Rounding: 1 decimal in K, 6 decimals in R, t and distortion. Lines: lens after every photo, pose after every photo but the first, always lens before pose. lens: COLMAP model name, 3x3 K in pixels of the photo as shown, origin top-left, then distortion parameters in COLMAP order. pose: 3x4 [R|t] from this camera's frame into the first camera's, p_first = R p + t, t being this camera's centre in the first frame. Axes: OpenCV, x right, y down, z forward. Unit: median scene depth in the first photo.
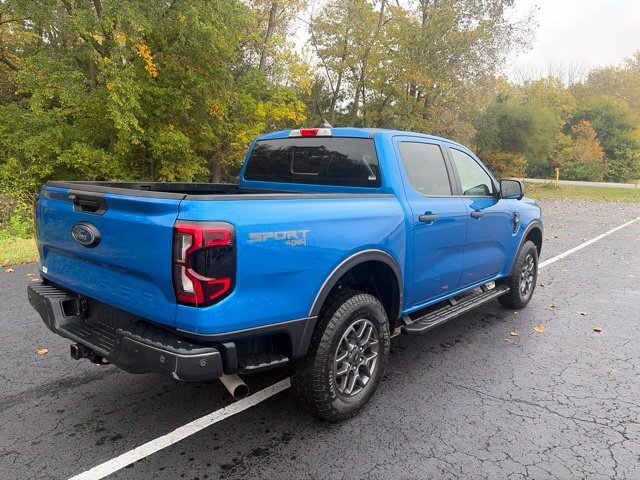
lens RADIAL K [[484.2, 0, 325.9], [0, 484.2, 242.0], [0, 0, 1]] dist [0.023296, -0.001550]
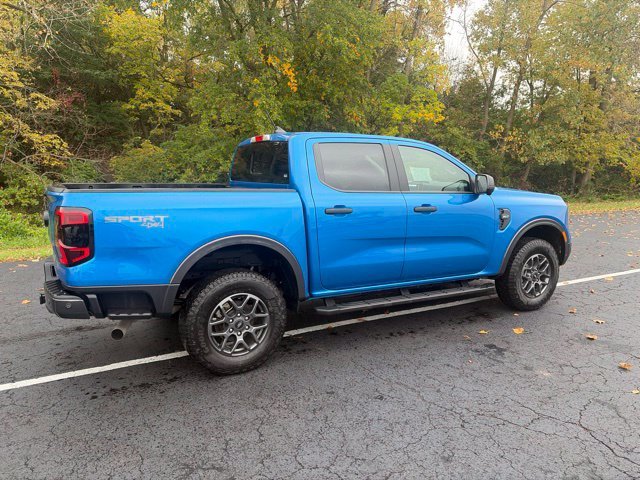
lens RADIAL K [[487.6, 0, 320.0], [0, 487.6, 240.0], [0, 0, 1]] dist [0.031270, -0.025130]
pose [[0.929867, 0.023358, -0.367154, 0.447549], [-0.027940, 0.999584, -0.007171, 0.020075], [0.366833, 0.016927, 0.930133, -0.037449]]
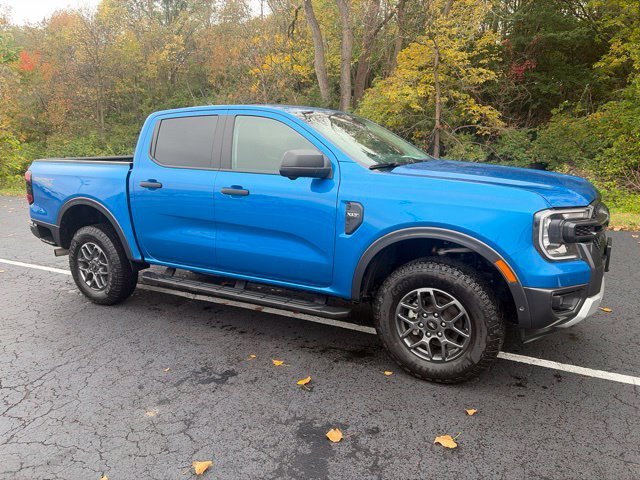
lens RADIAL K [[485.9, 0, 310.8], [0, 485.9, 239.3], [0, 0, 1]] dist [0.010326, -0.003747]
pose [[0.135612, 0.160968, -0.977598, 1.094350], [-0.123637, 0.981750, 0.144500, -0.106321], [0.983017, 0.101271, 0.153039, 0.935124]]
